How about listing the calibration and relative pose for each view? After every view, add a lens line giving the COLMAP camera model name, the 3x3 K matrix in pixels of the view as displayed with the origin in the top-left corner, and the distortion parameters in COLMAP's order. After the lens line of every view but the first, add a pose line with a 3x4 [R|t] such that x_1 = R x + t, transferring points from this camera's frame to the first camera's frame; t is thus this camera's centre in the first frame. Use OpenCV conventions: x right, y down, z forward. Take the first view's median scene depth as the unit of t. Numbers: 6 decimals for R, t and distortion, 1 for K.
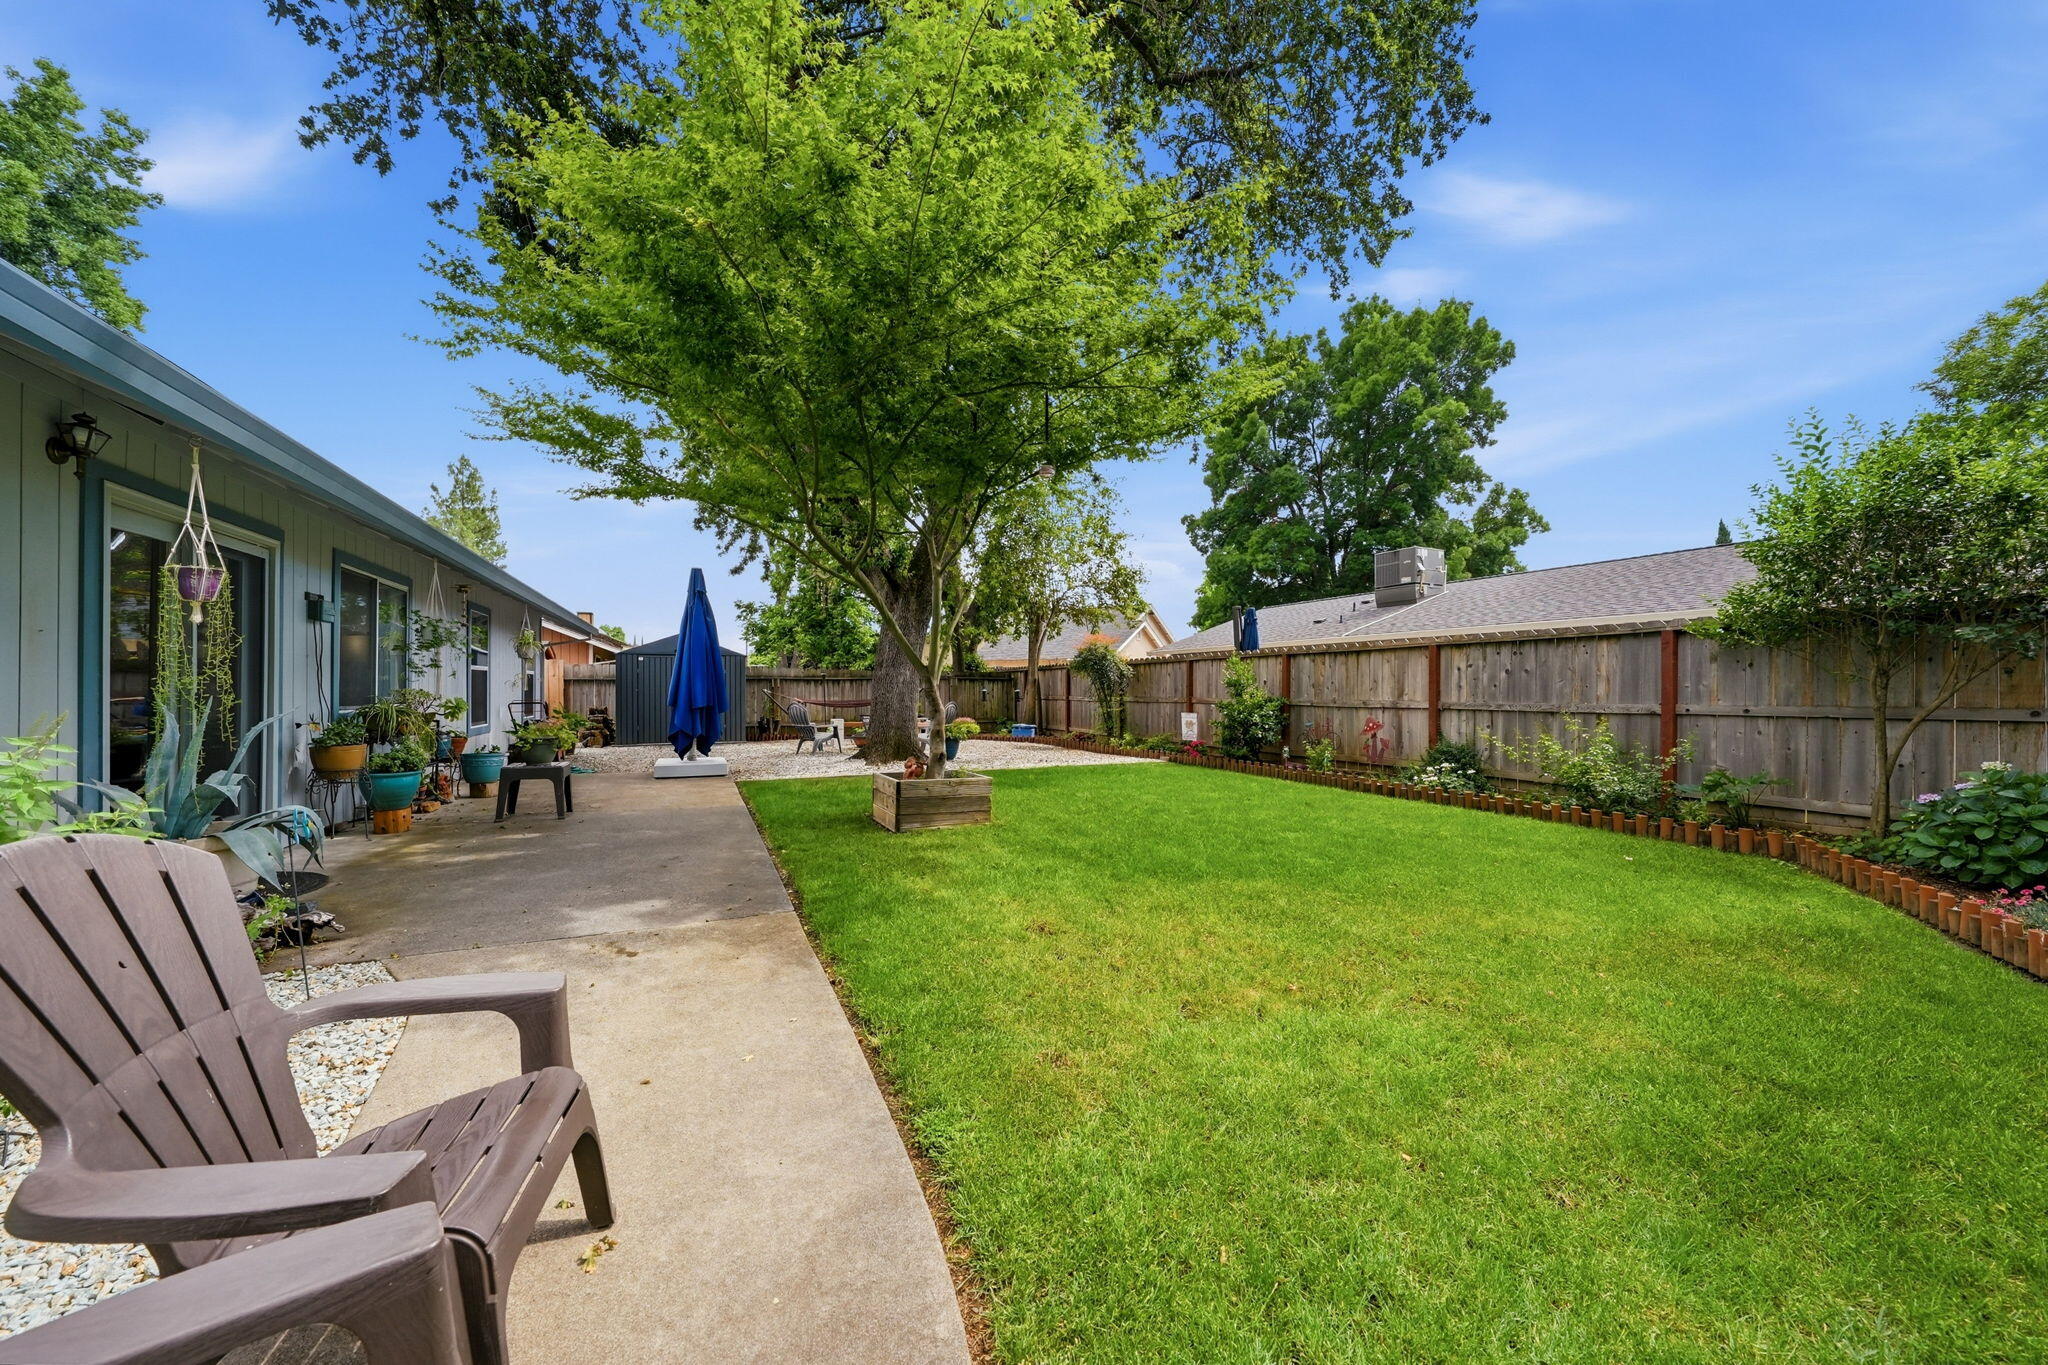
lens RADIAL K [[868.5, 0, 1024.6], [0, 868.5, 693.1], [0, 0, 1]] dist [-0.000320, -0.000137]
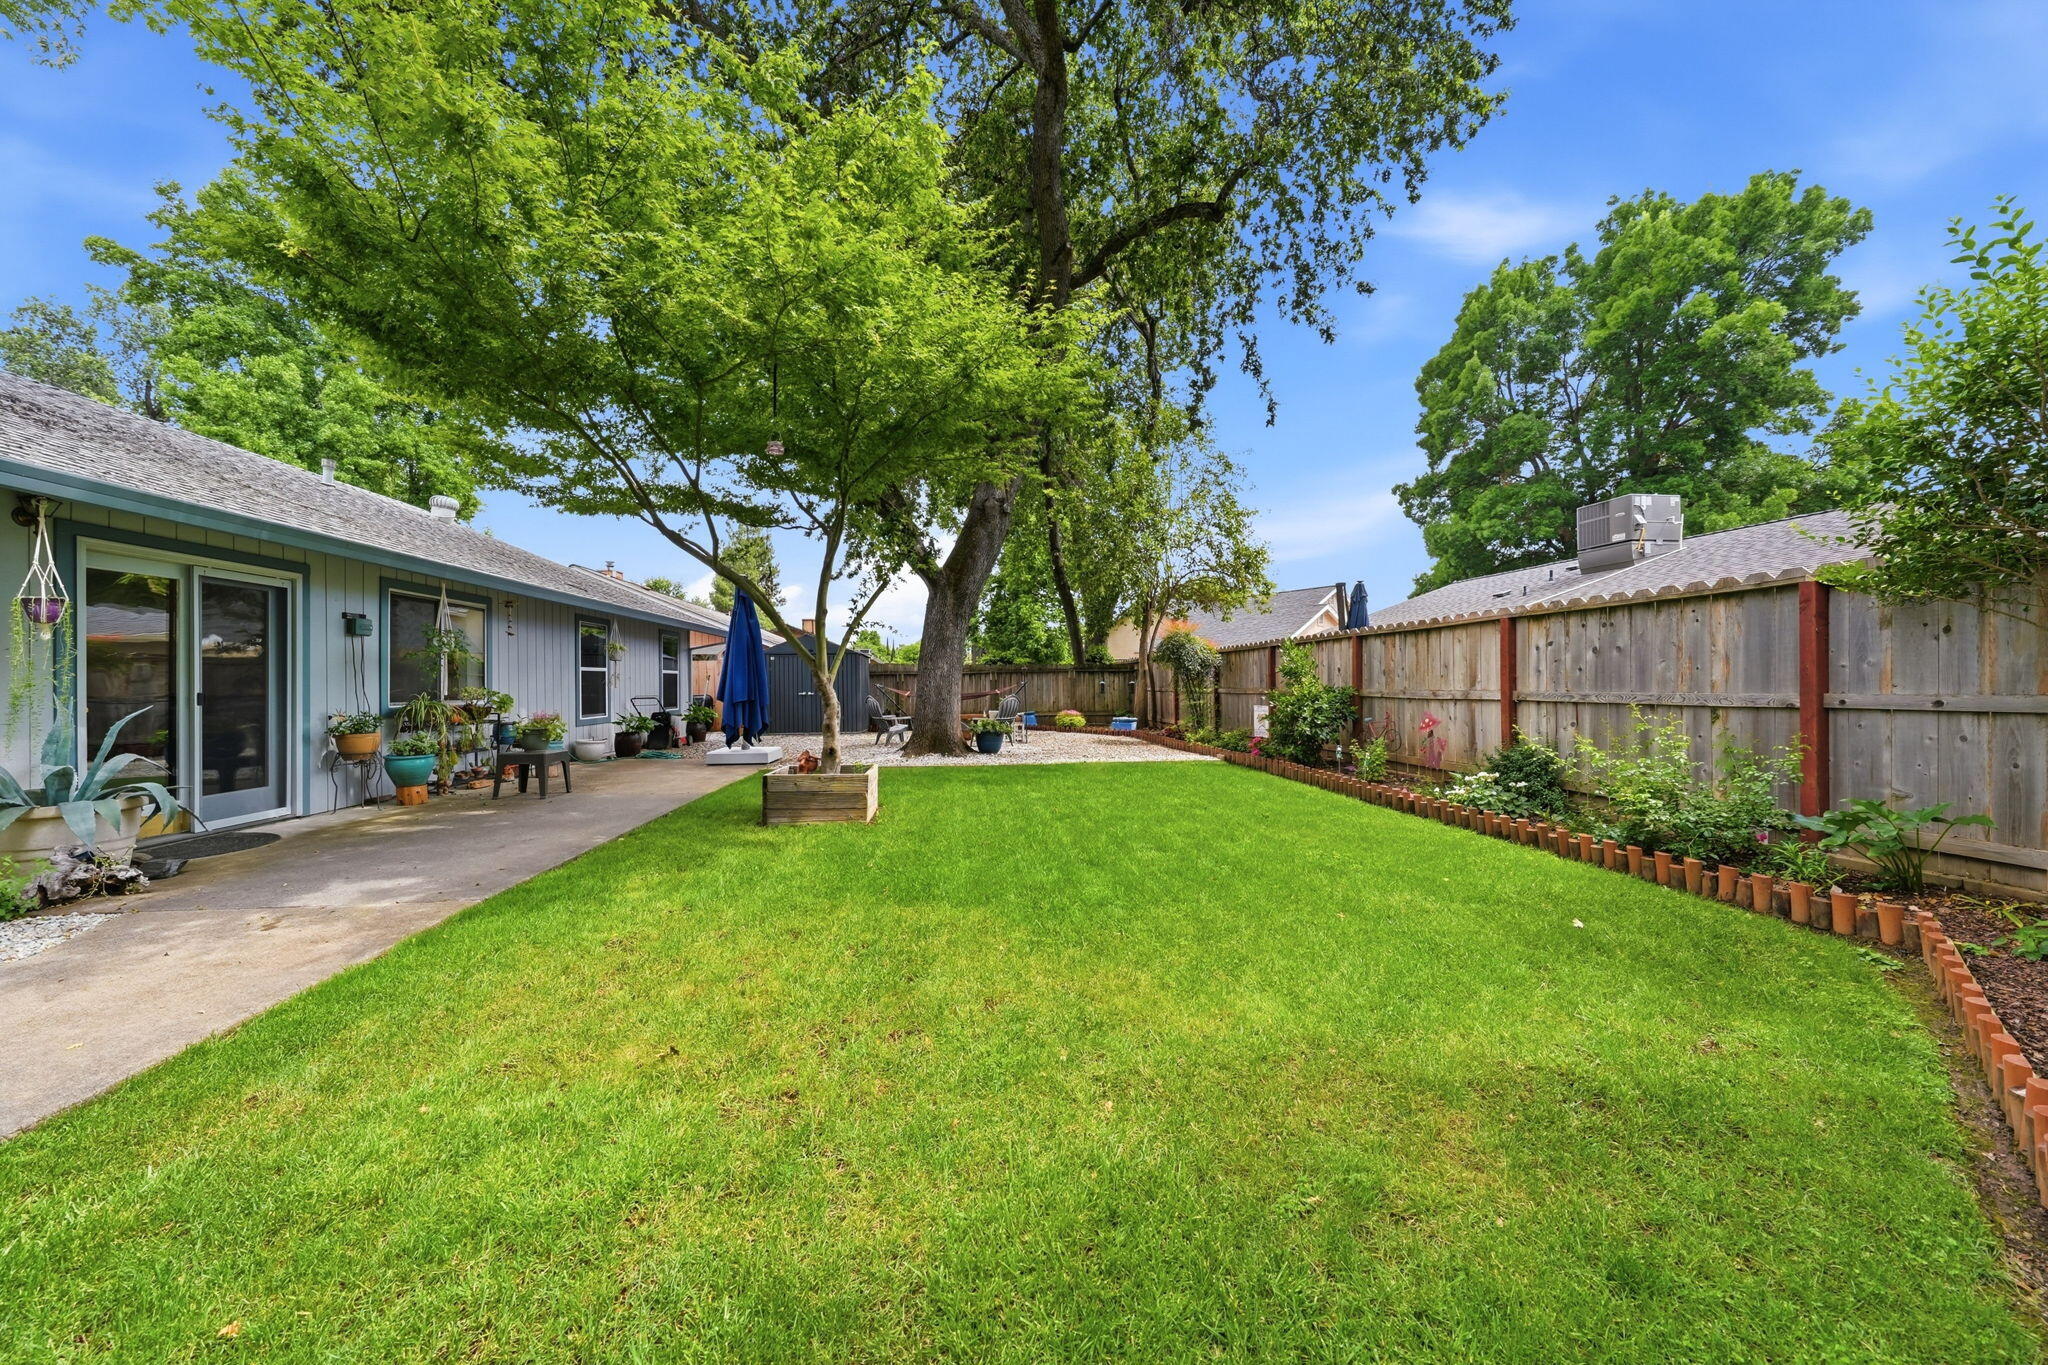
lens RADIAL K [[824.5, 0, 1024.0], [0, 824.5, 682.5], [0, 0, 1]] dist [-0.000569, 0.000220]
pose [[0.927696, -0.011633, -0.373156, 0.217197], [0.010046, 0.999930, -0.006197, 0.001403], [0.373202, 0.002000, 0.927748, 0.101526]]
